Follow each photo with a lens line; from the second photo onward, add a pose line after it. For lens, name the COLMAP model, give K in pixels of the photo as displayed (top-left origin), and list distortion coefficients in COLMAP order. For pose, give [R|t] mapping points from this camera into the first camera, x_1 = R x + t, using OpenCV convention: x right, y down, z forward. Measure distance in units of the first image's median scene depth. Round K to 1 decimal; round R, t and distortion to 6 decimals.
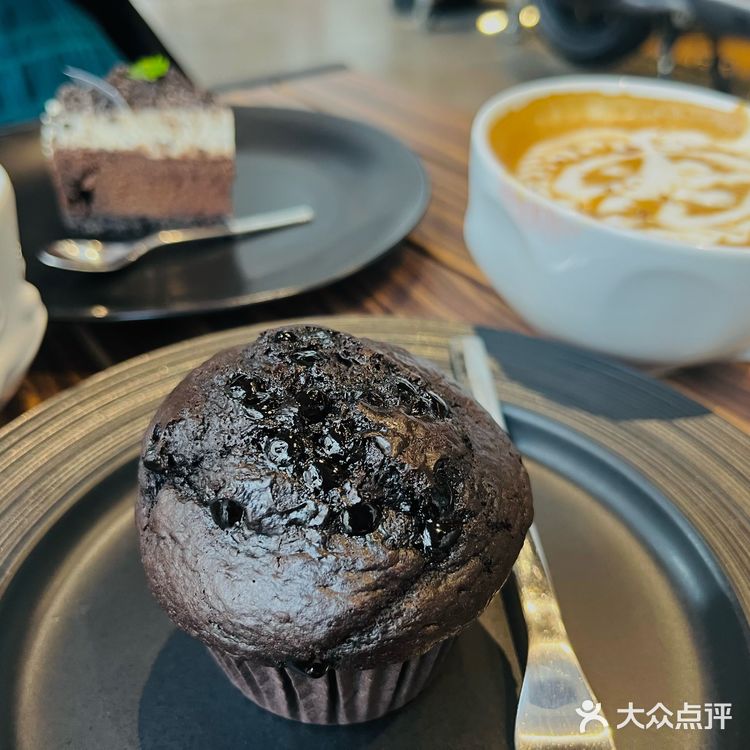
lens RADIAL K [[780.3, 0, 374.7], [0, 780.3, 374.7], [0, 0, 1]] dist [0.010442, 0.000000]
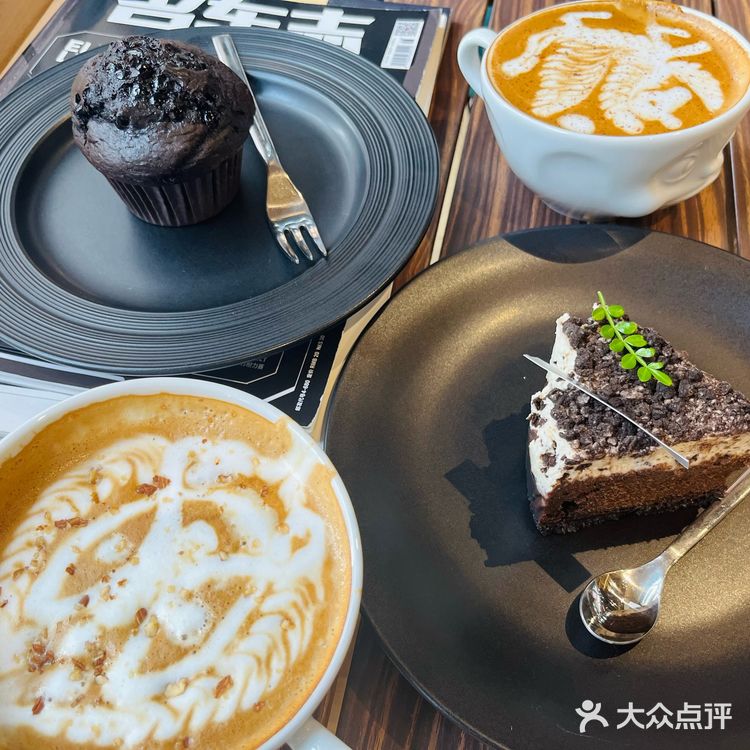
lens RADIAL K [[780.3, 0, 375.1], [0, 780.3, 374.7], [0, 0, 1]] dist [0.010442, 0.000000]
pose [[0.960754, -0.231669, 0.152583, 0.013810], [0.168043, 0.923683, 0.344341, 0.196295], [-0.220711, -0.305187, 0.926363, -1.658405]]
